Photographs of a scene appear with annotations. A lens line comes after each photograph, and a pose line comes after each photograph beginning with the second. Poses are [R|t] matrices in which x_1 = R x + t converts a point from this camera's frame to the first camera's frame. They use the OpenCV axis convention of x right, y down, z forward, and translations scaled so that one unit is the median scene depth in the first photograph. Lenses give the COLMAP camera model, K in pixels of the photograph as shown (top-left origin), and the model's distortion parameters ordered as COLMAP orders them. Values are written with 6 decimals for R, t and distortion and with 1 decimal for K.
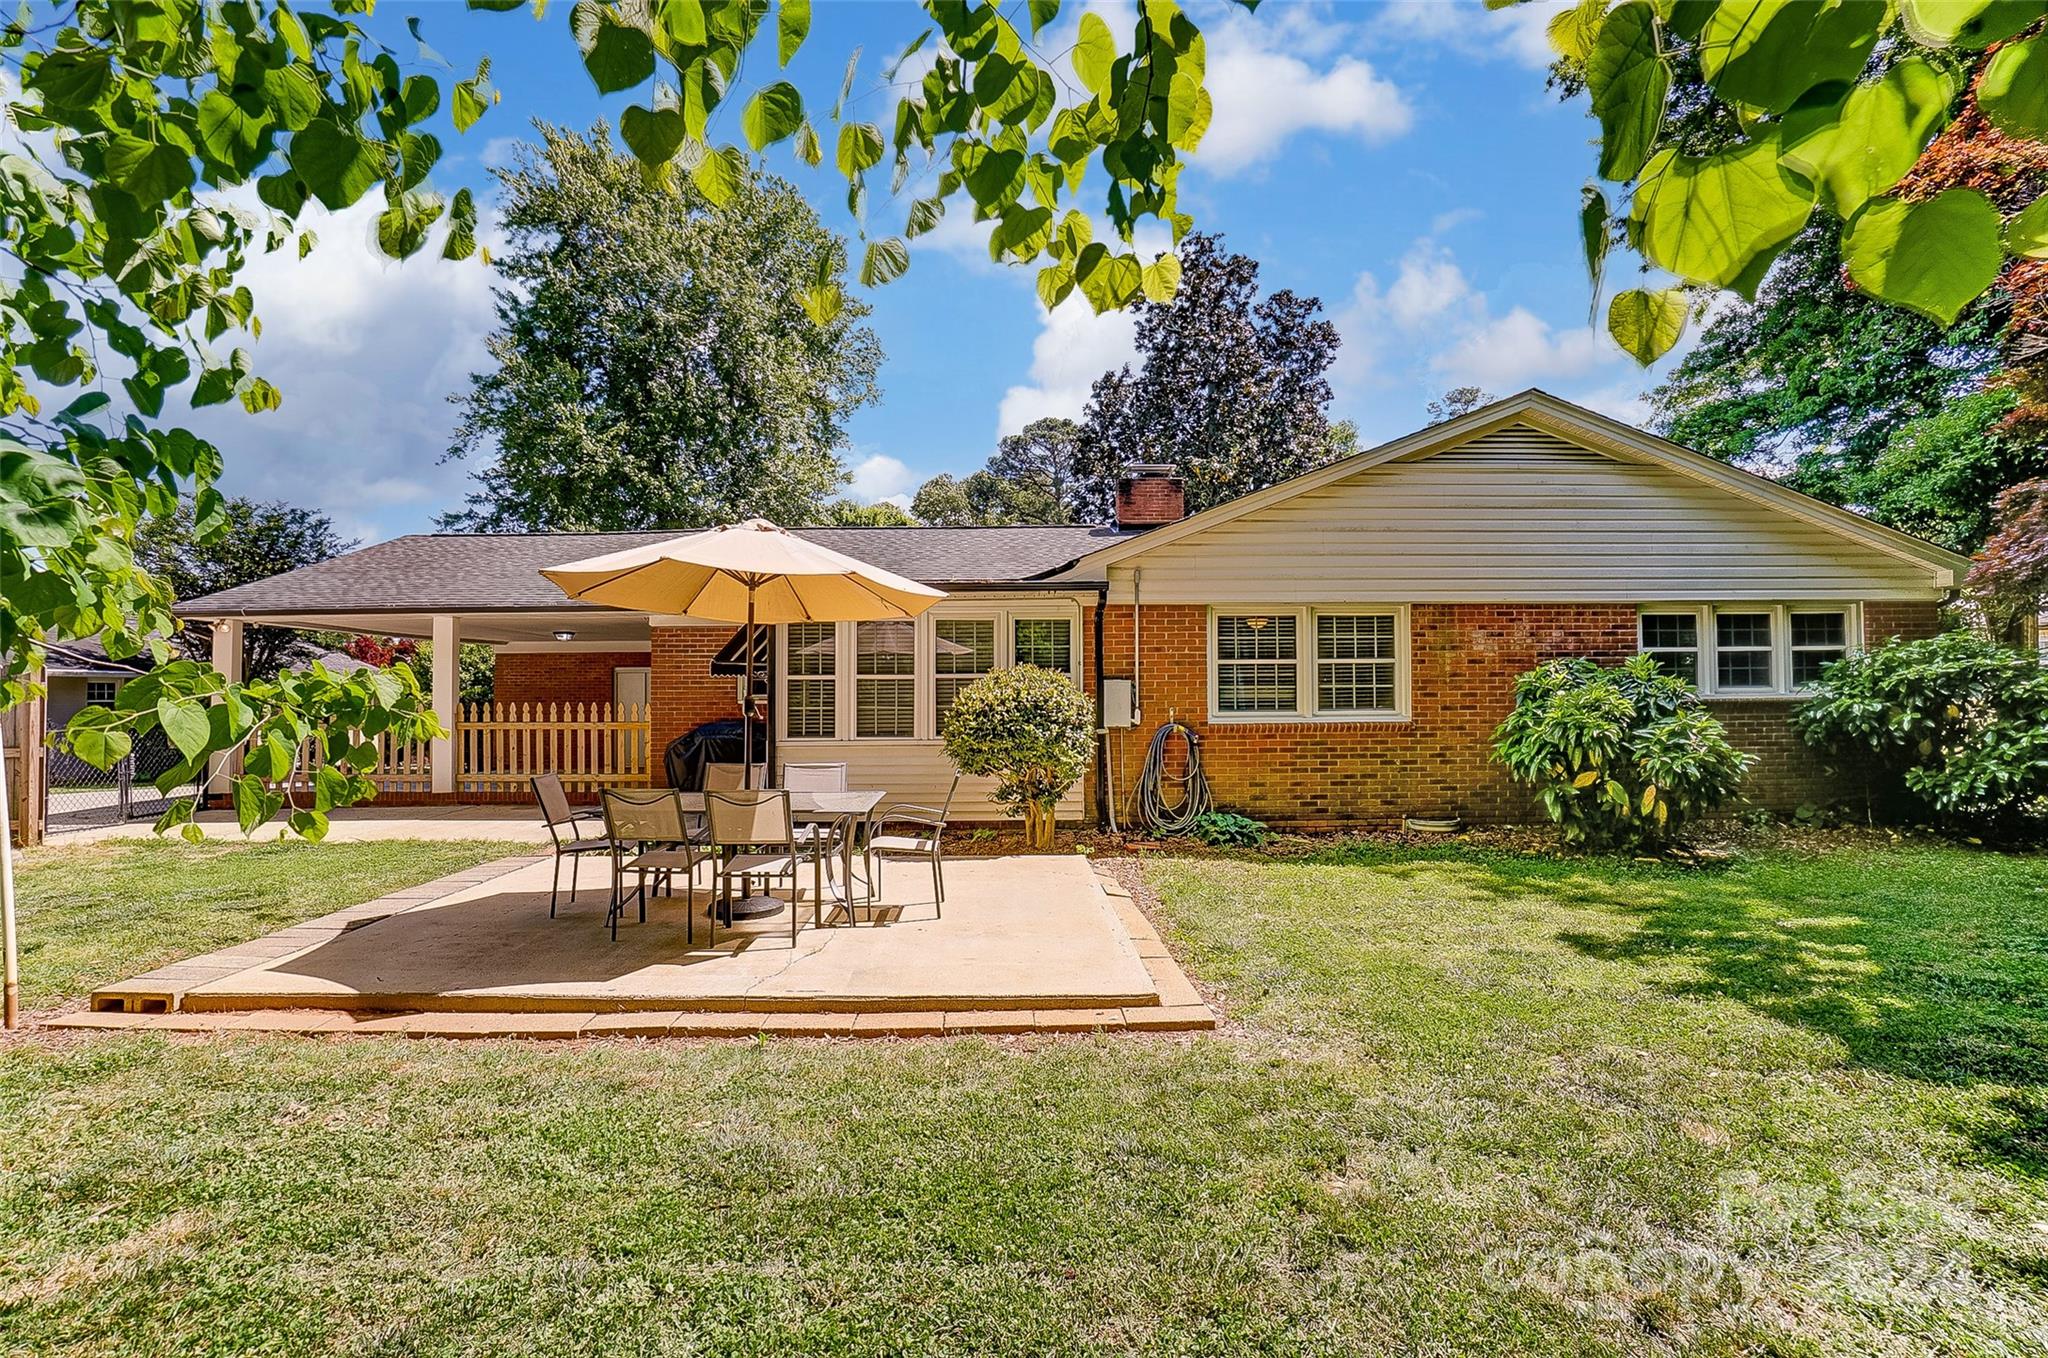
lens RADIAL K [[950.1, 0, 1016.1], [0, 950.1, 668.6], [0, 0, 1]] dist [-0.043121, -0.000103]
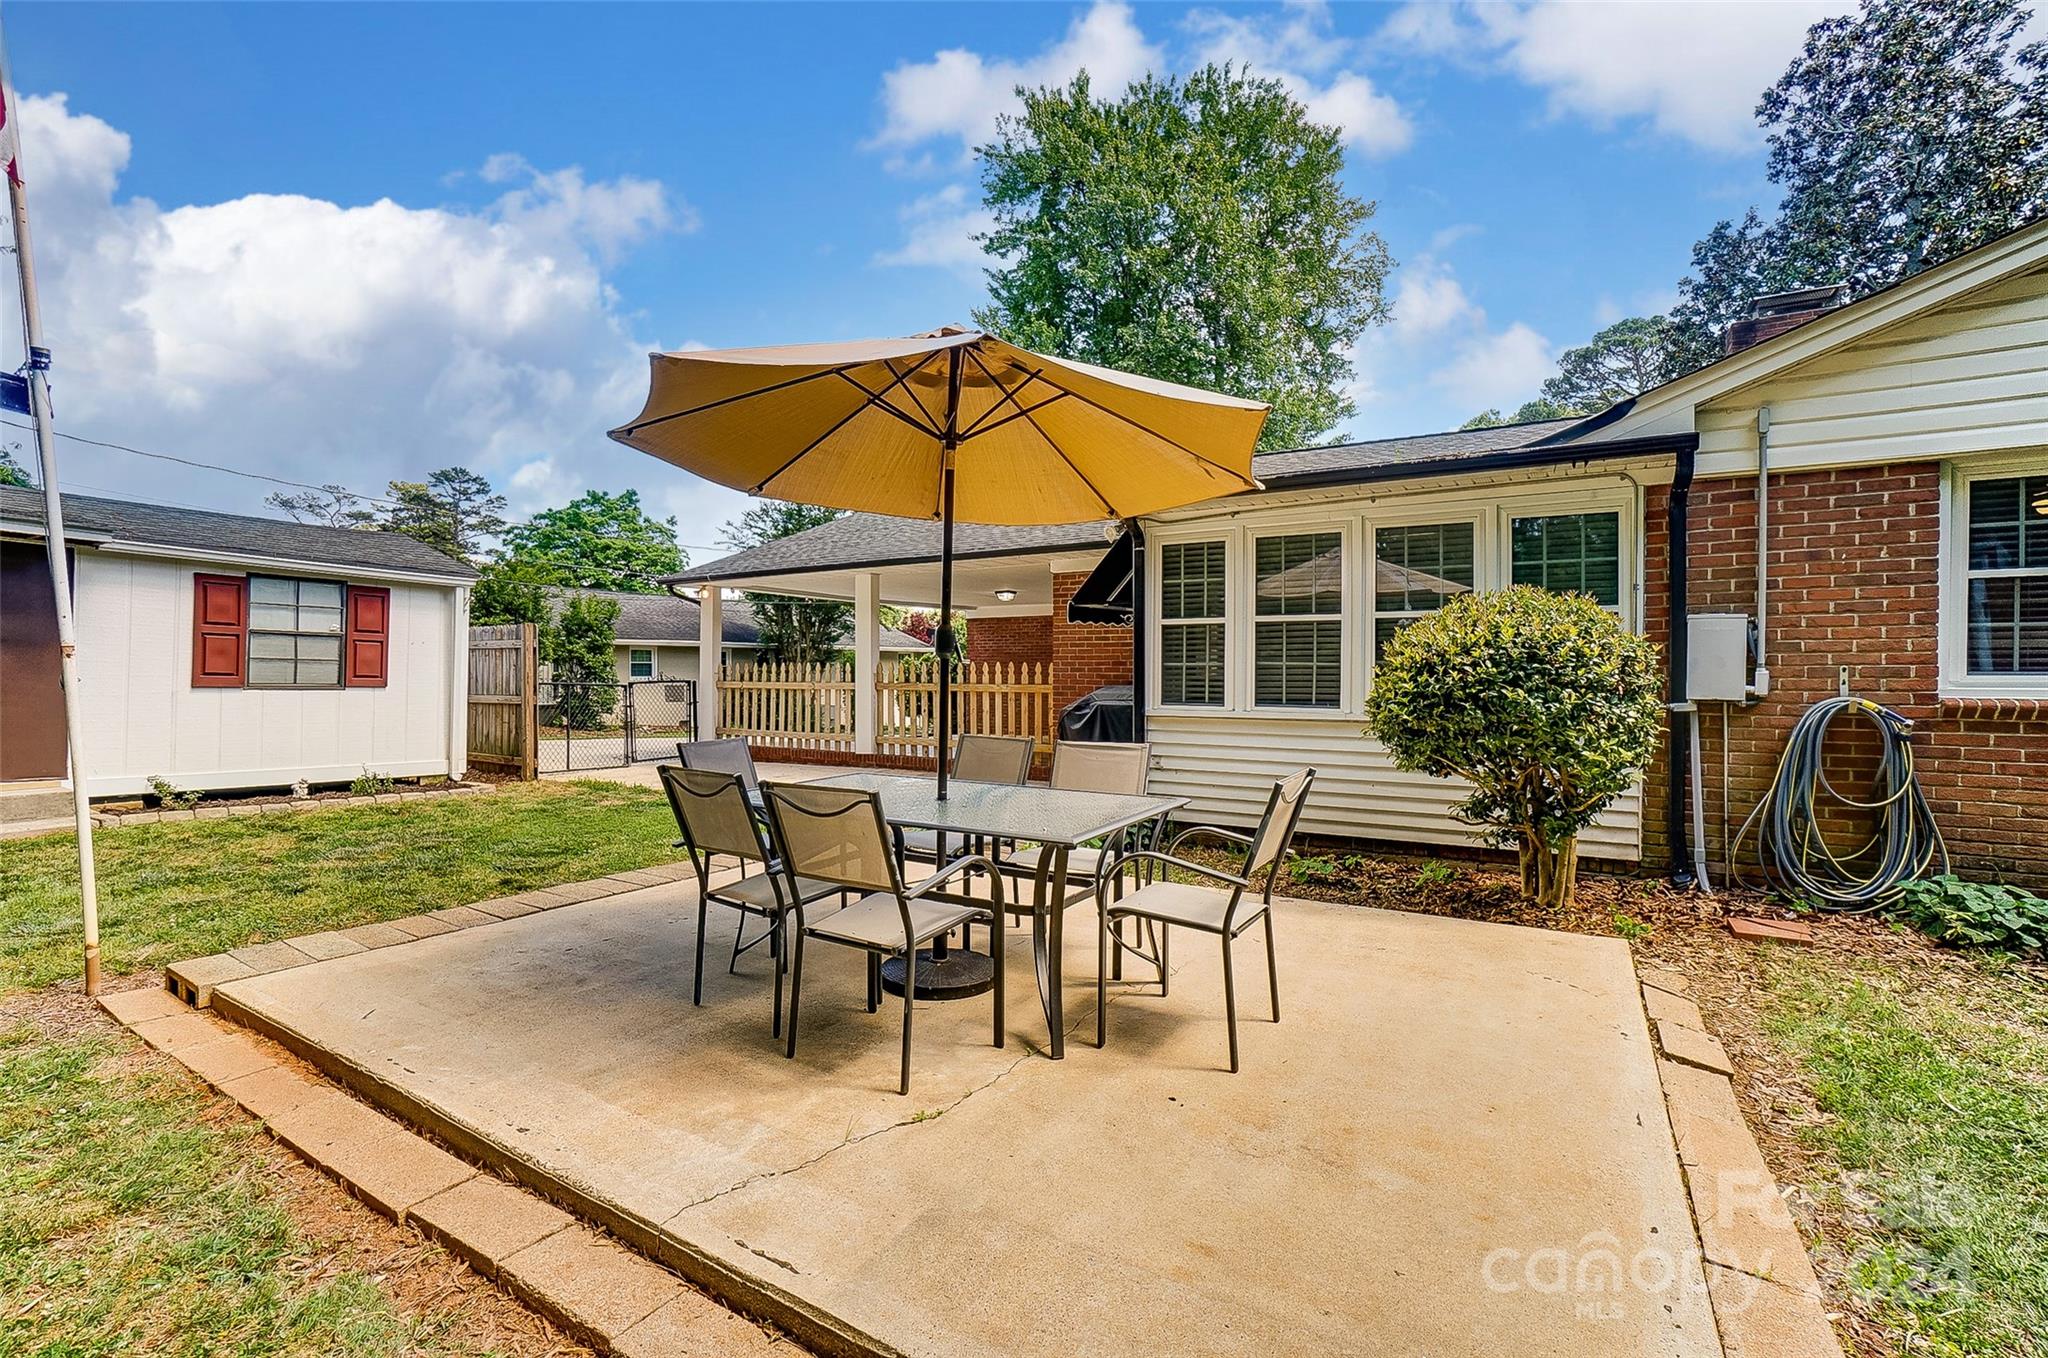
lens RADIAL K [[917.3, 0, 1016.9], [0, 917.3, 679.6], [0, 0, 1]] dist [-0.042620, 0.008967]
pose [[0.841510, 0.012799, -0.540090, 0.046133], [0.007621, 0.999339, 0.035557, 0.028049], [0.540188, -0.034037, 0.840856, 0.344012]]
